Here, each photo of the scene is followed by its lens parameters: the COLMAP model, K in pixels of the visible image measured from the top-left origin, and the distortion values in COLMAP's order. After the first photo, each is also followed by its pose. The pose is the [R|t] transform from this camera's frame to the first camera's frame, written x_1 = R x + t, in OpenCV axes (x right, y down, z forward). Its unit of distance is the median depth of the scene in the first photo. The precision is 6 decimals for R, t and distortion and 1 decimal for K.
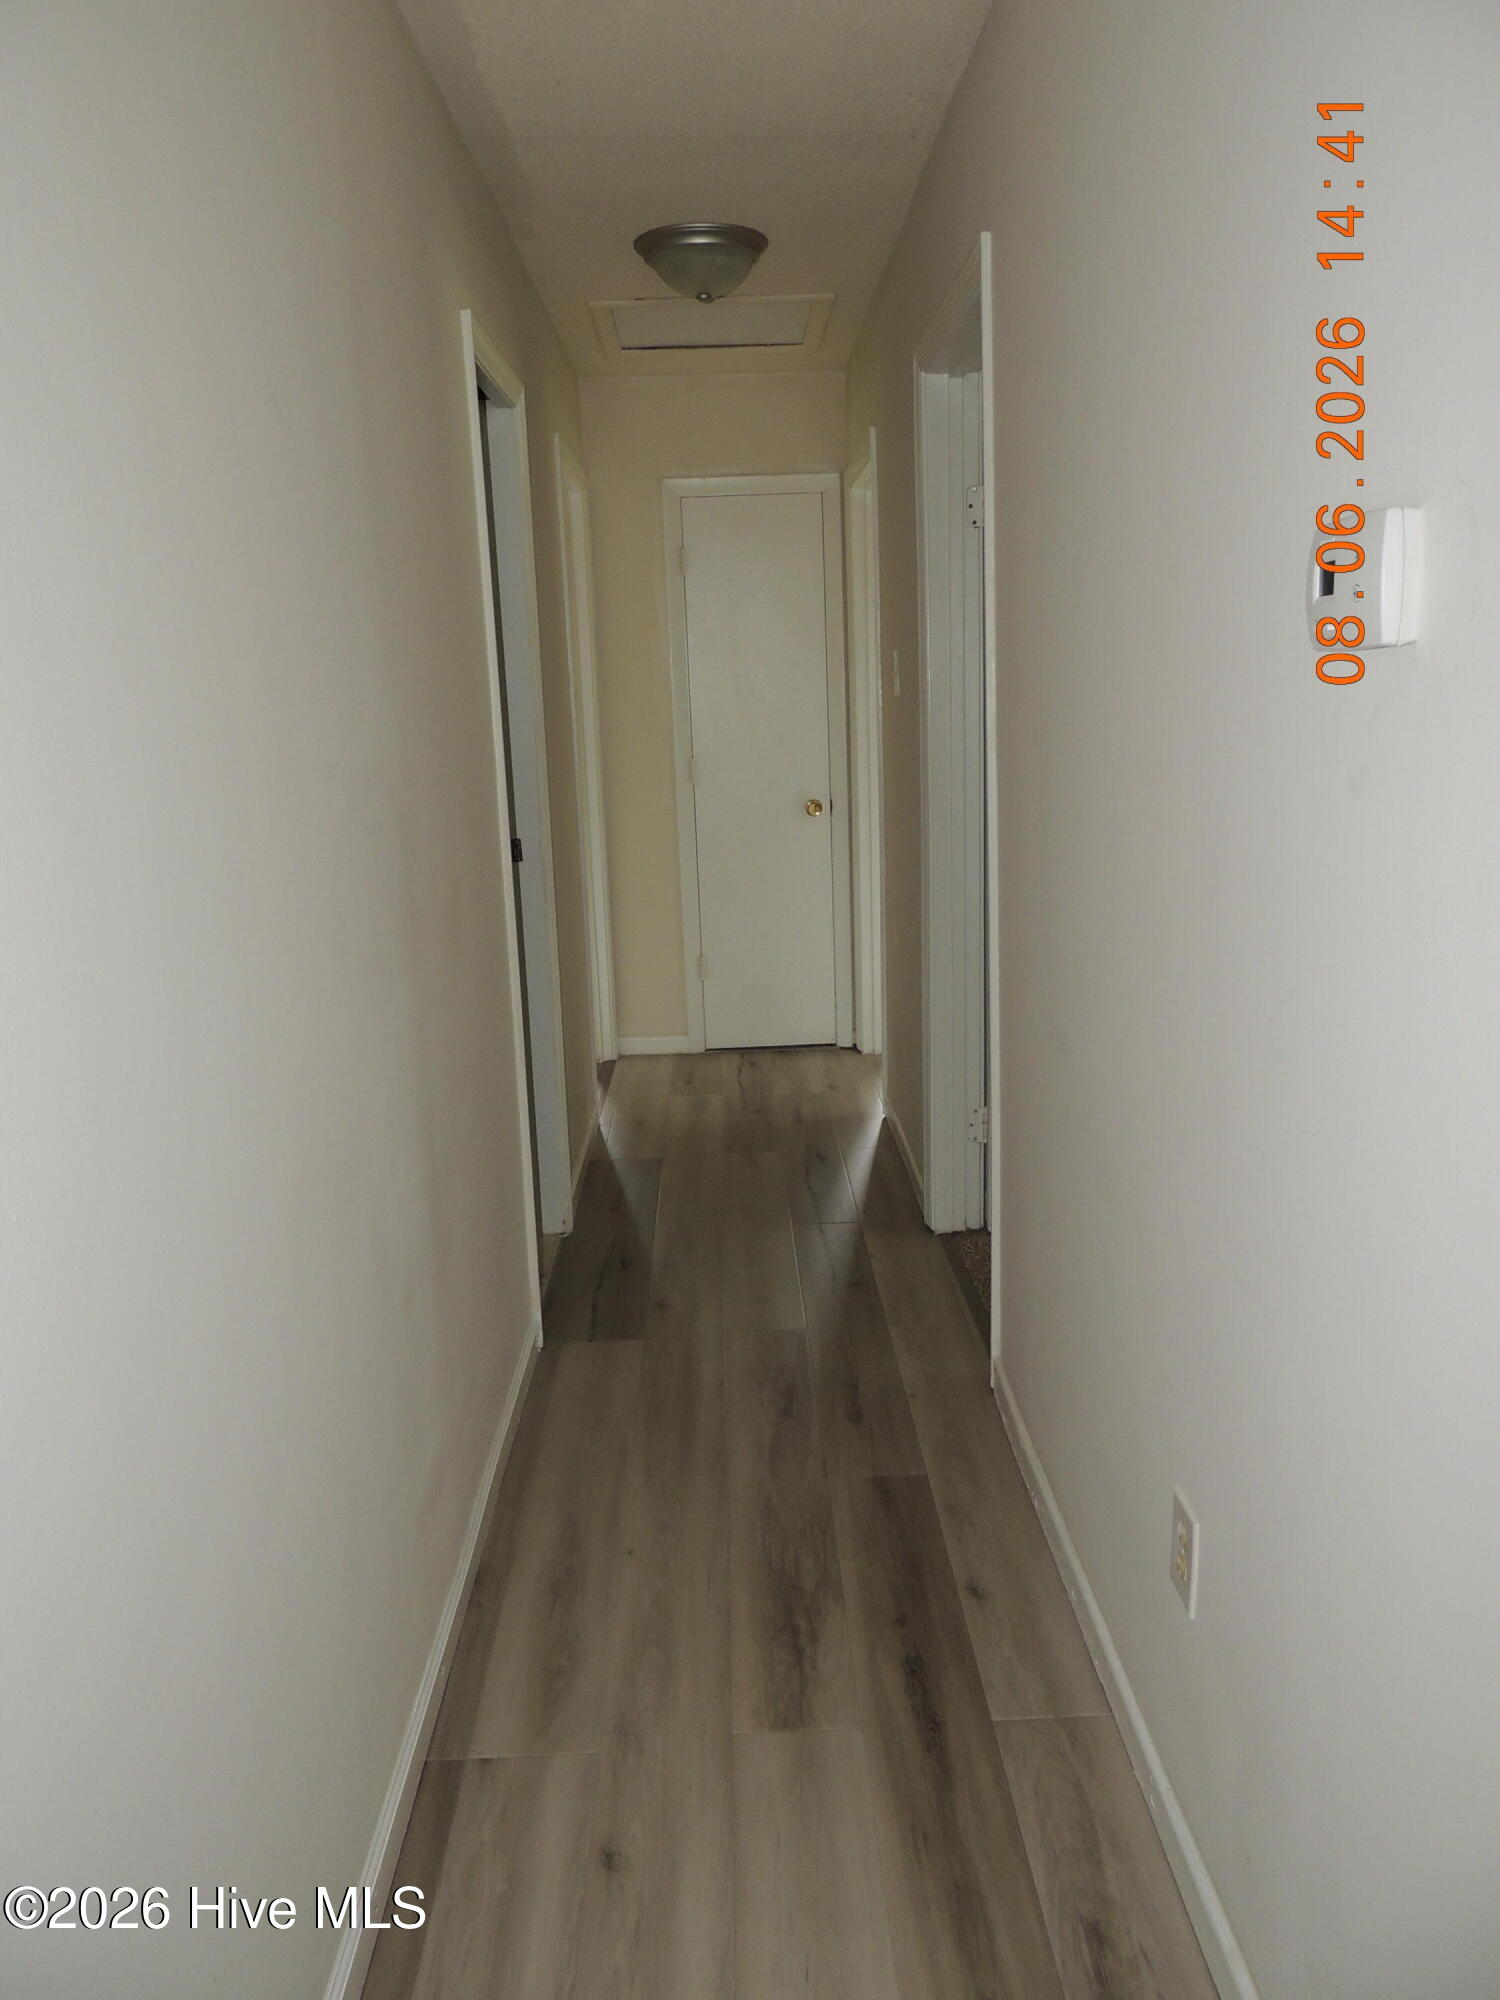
lens RADIAL K [[1405.1, 0, 750.0], [0, 1405.1, 1000.0], [0, 0, 1]] dist [-0.062552, 0.004130]
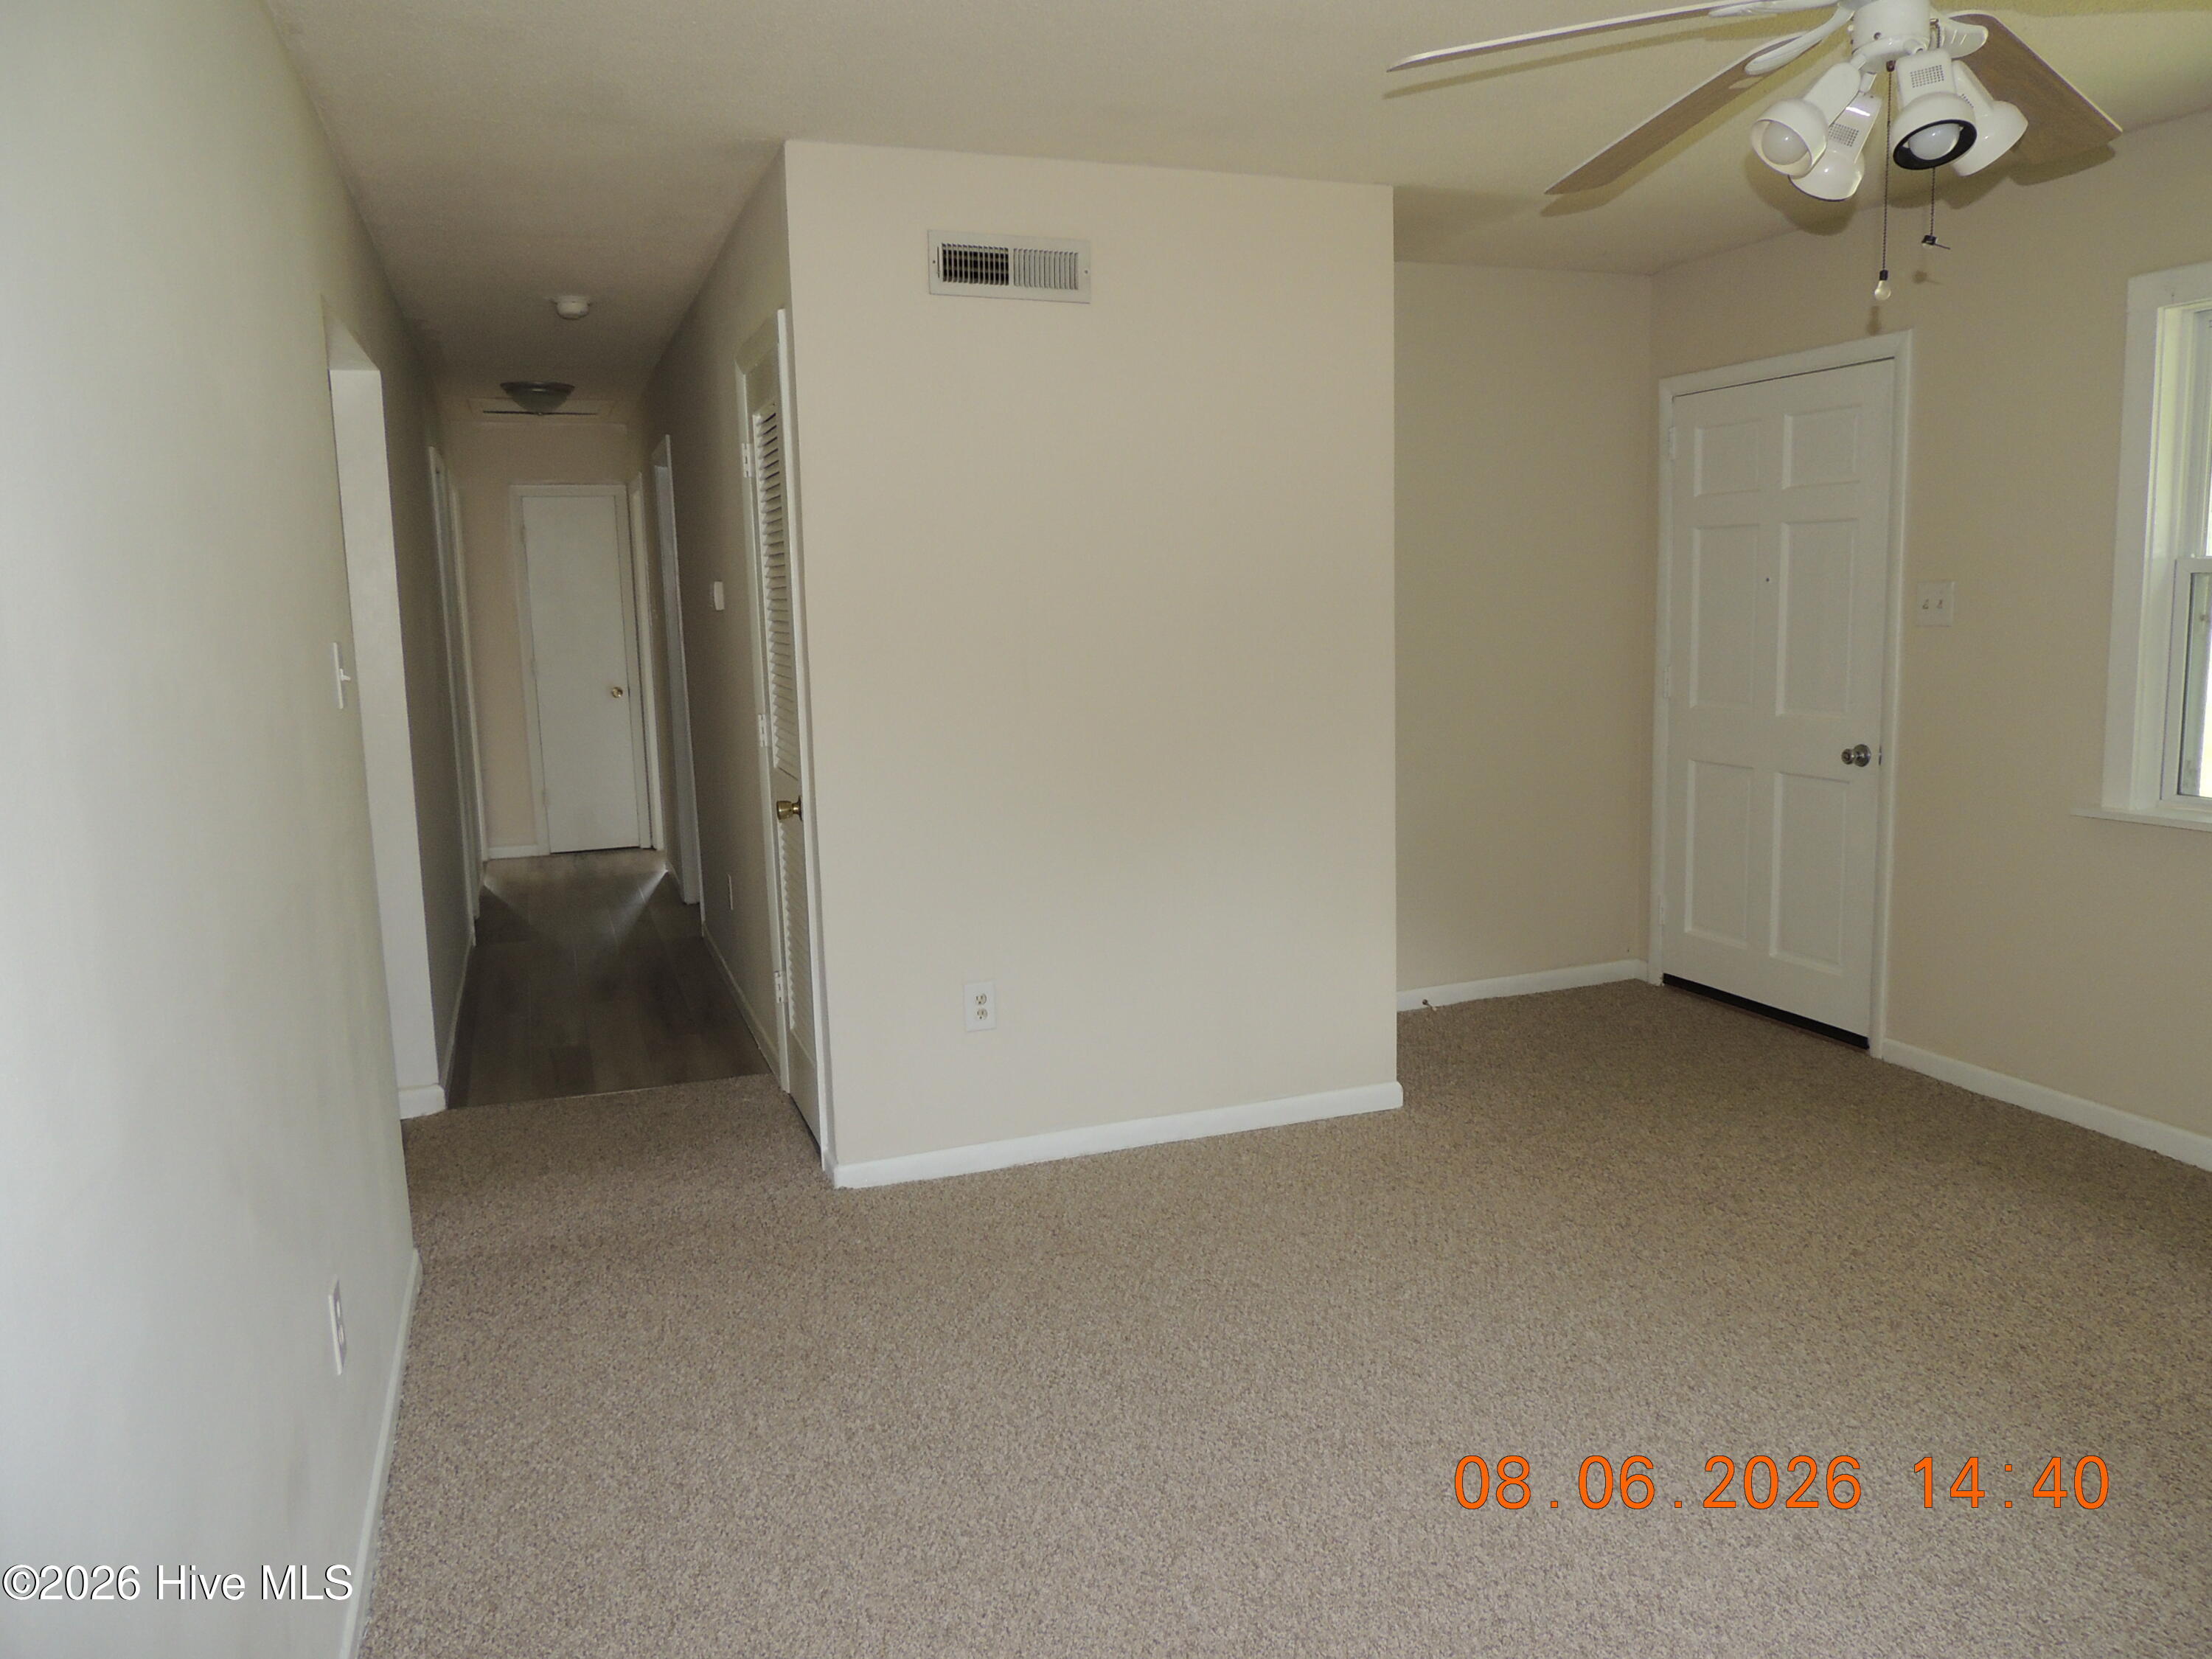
lens RADIAL K [[1554.1, 0, 1106.0], [0, 1554.1, 829.5], [0, 0, 1]] dist [-0.062552, 0.004130]
pose [[0.945472, -0.044152, 0.322698, -0.000176], [0.068850, 0.995473, -0.065521, 0.162809], [-0.318344, 0.084166, 0.944231, -0.762717]]
